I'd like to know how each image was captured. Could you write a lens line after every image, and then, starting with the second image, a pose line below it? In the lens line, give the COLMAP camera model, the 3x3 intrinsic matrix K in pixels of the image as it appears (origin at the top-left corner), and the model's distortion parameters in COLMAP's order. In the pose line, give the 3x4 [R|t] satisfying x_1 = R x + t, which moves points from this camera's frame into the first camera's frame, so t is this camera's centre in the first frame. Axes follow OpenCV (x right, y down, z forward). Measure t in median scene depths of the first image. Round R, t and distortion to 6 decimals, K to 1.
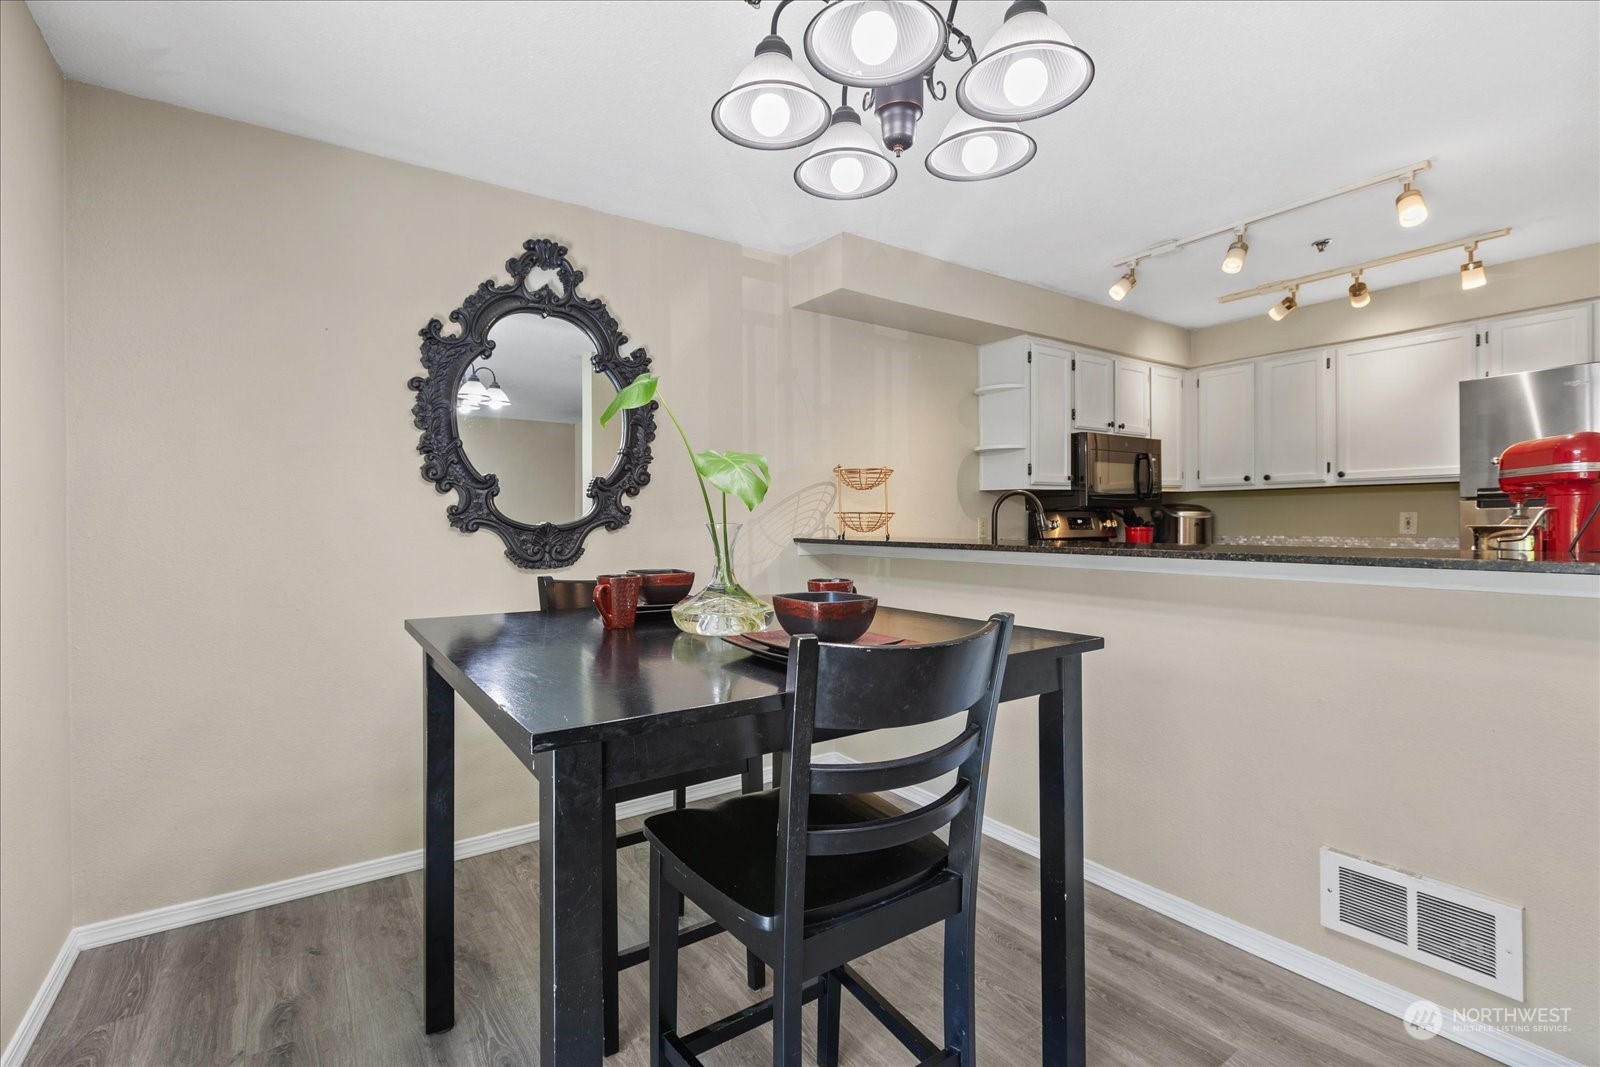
lens RADIAL K [[718.8, 0, 794.8], [0, 718.8, 515.2], [0, 0, 1]] dist [-0.021011, 0.000443]
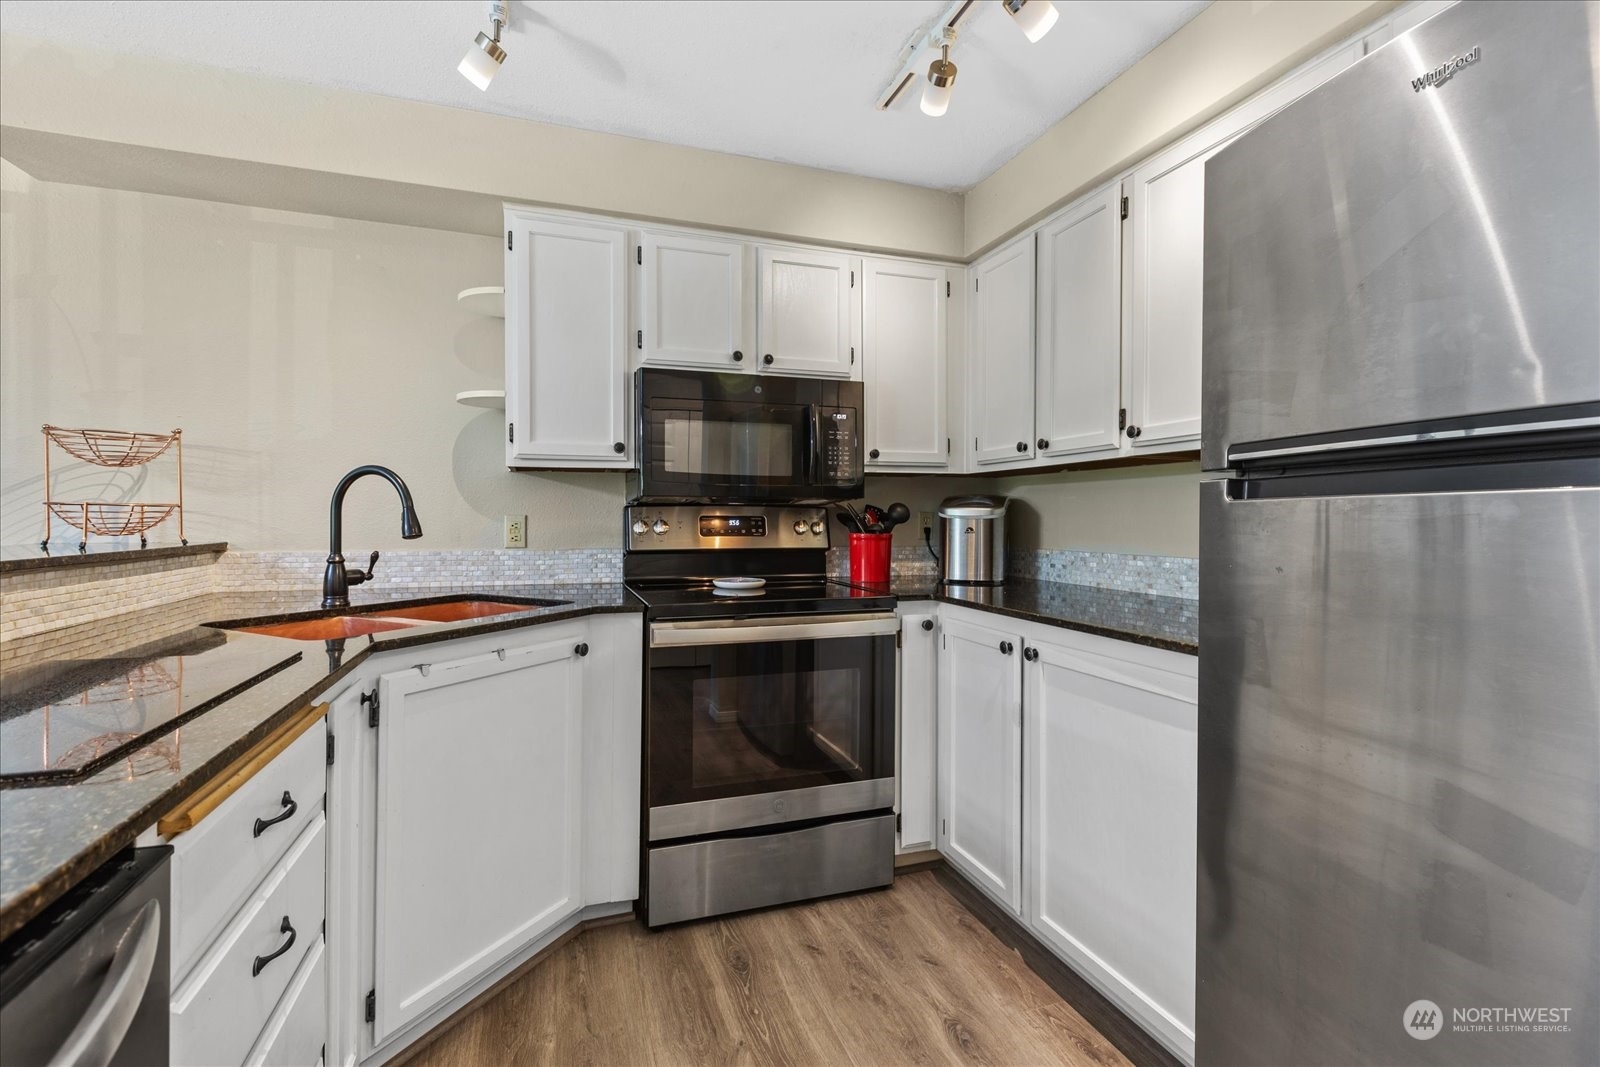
lens RADIAL K [[718.8, 0, 794.8], [0, 718.8, 515.2], [0, 0, 1]] dist [-0.021011, 0.000443]
pose [[0.969348, 0.009207, -0.245518, 0.625269], [-0.007265, 0.999935, 0.008814, -0.003797], [0.245583, -0.006760, 0.969352, 0.442145]]
